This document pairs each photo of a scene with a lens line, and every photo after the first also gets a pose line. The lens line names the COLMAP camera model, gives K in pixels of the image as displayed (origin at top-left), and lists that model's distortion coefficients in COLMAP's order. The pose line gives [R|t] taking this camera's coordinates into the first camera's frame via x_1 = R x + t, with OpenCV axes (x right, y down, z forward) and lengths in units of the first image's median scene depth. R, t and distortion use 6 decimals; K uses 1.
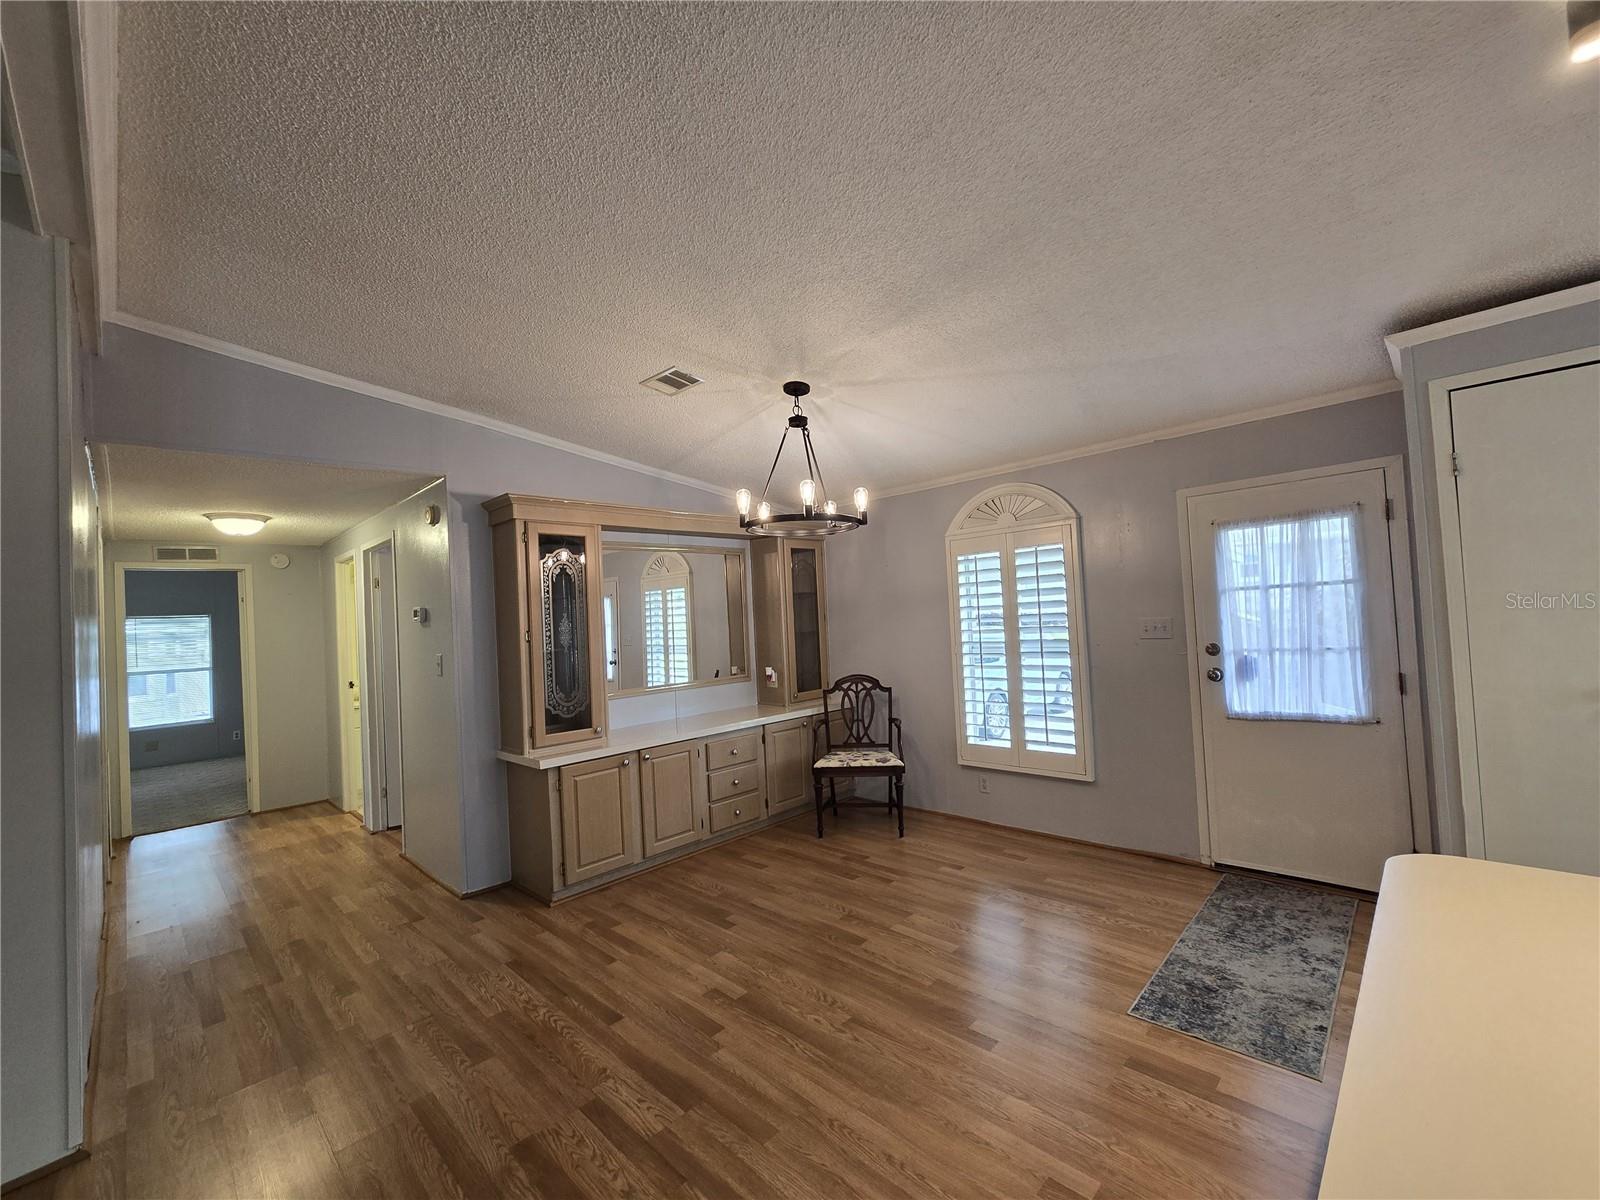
lens RADIAL K [[657.3, 0, 807.8], [0, 657.3, 602.8], [0, 0, 1]] dist [-0.000623, 0.002147]
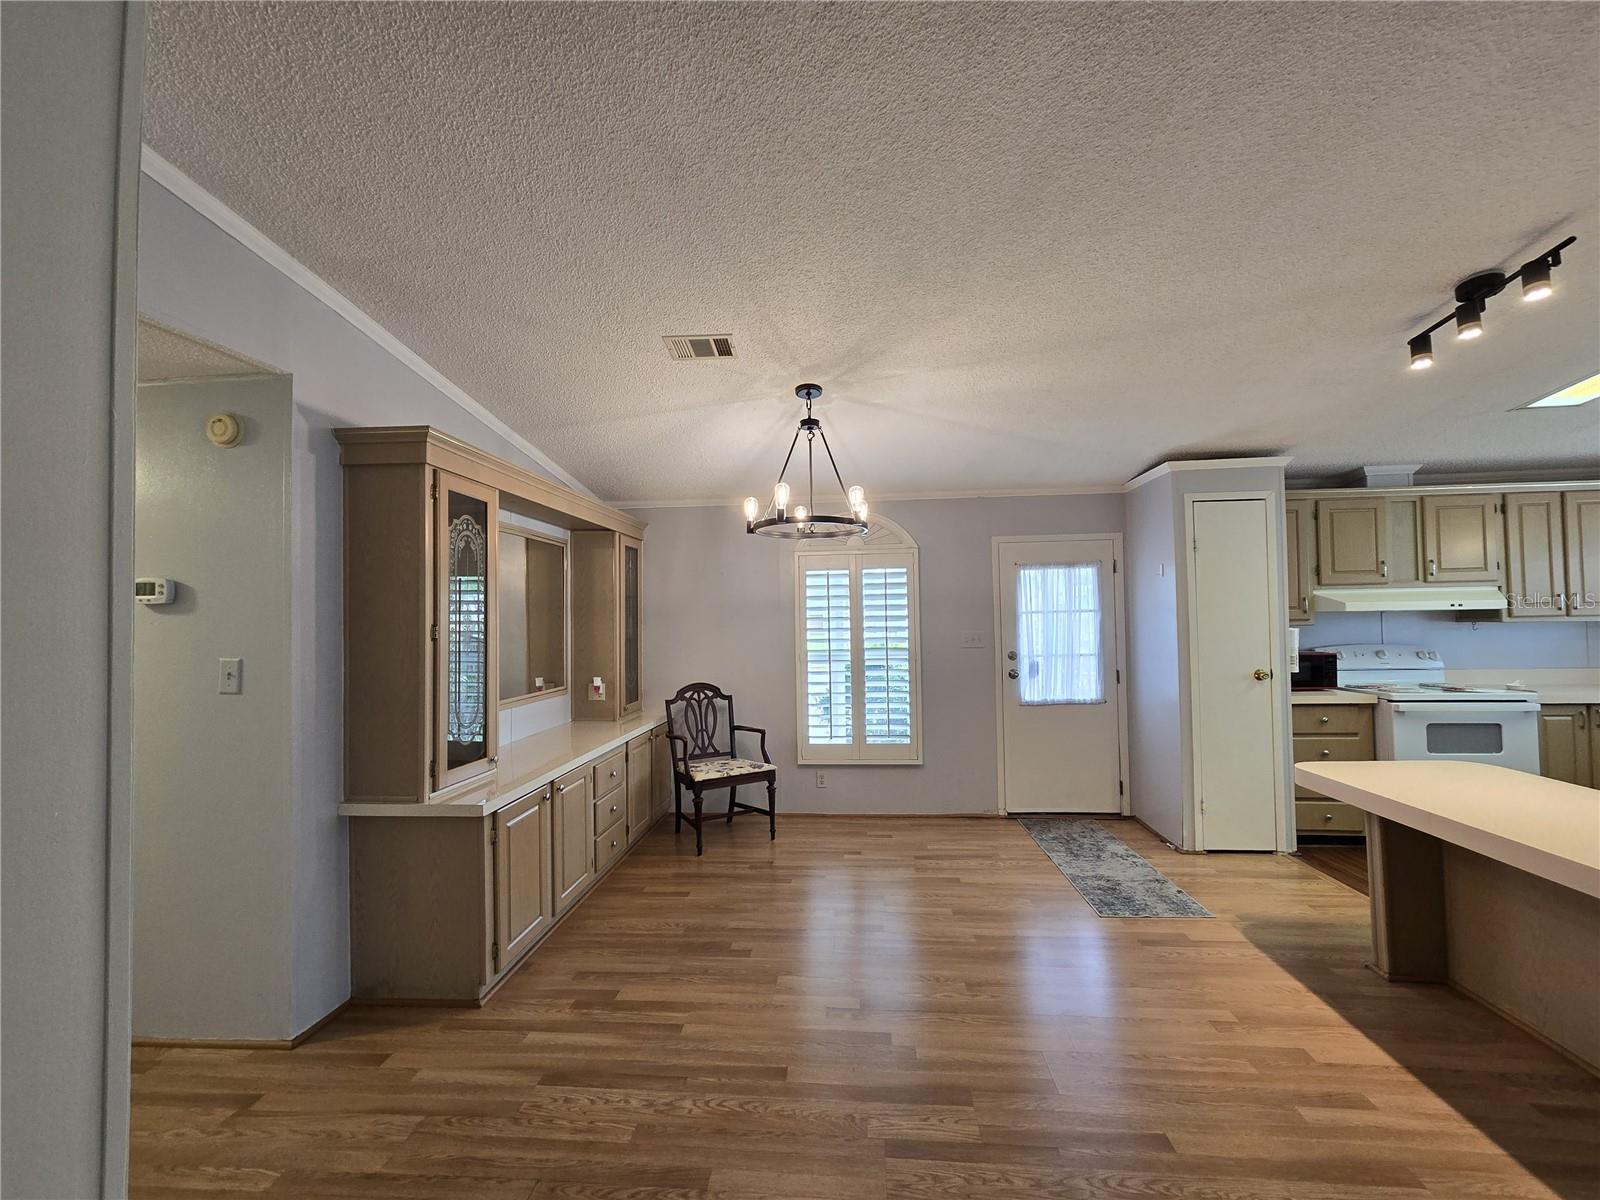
lens RADIAL K [[657.3, 0, 803.8], [0, 657.3, 606.6], [0, 0, 1]] dist [-0.000623, 0.002147]
pose [[0.775536, 0.052280, 0.629135, -0.636908], [-0.040330, 0.998632, -0.033270, 0.034687], [-0.630014, 0.000429, 0.776583, 0.229903]]
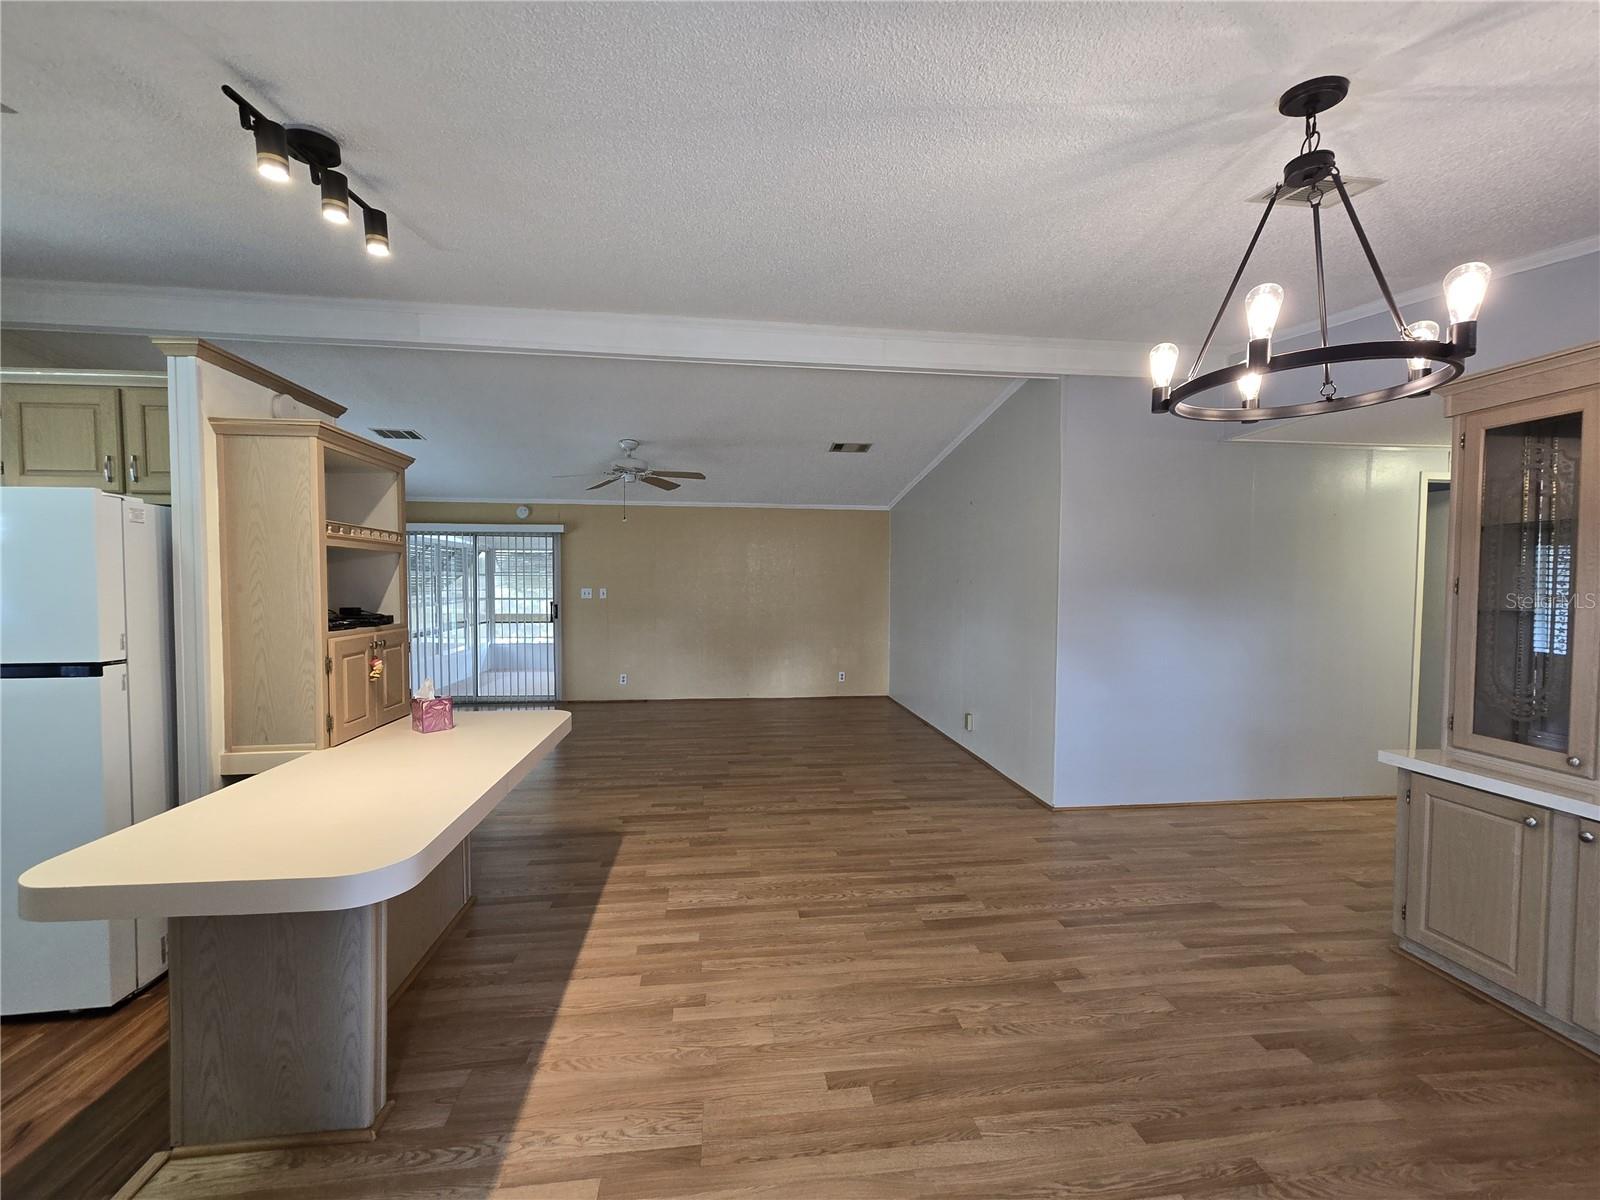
lens RADIAL K [[657.3, 0, 802.7], [0, 657.3, 604.0], [0, 0, 1]] dist [-0.000623, 0.002147]
pose [[-0.625038, 0.074038, -0.777075, 0.623700], [0.046611, 0.997255, 0.057525, -0.003074], [0.779202, -0.000265, -0.626773, 1.018575]]
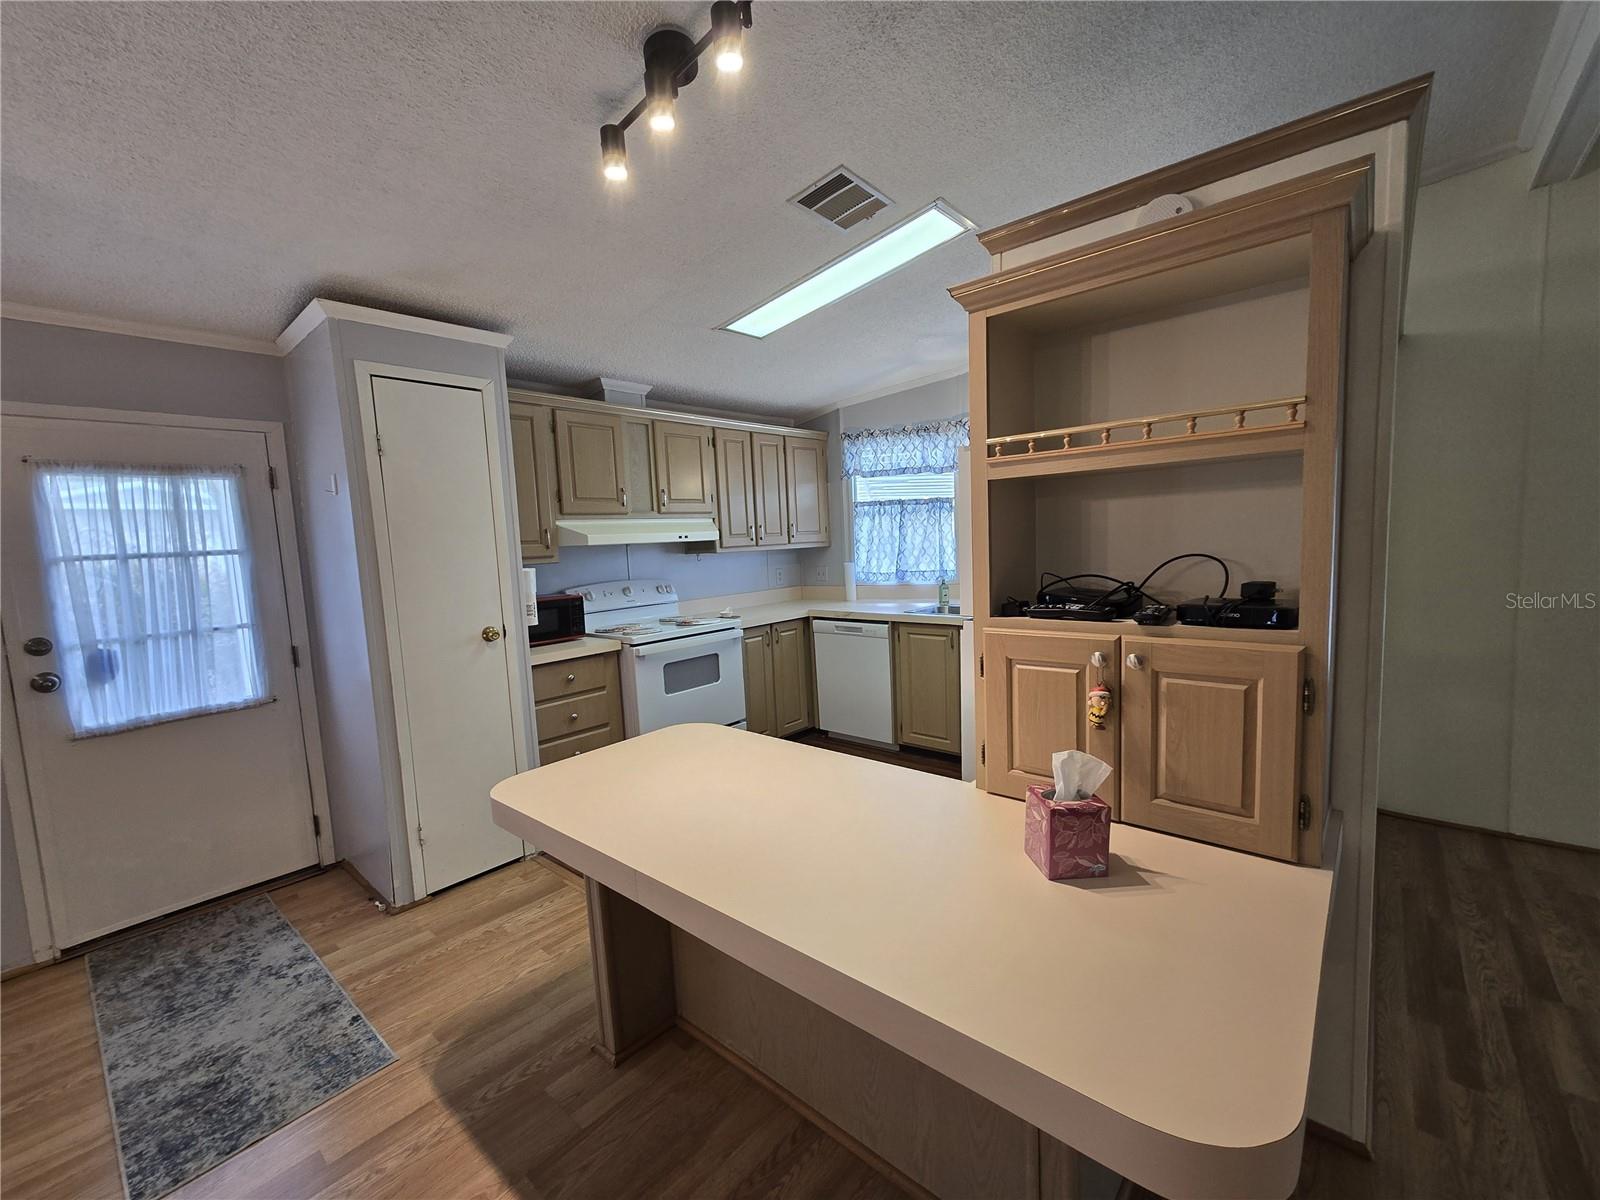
lens RADIAL K [[657.3, 0, 805.4], [0, 657.3, 604.2], [0, 0, 1]] dist [-0.000623, 0.002147]
pose [[-0.052485, -0.045381, 0.997590, -0.114851], [0.021339, 0.998688, 0.046553, 0.013038], [-0.998394, 0.023731, -0.051447, 0.260056]]
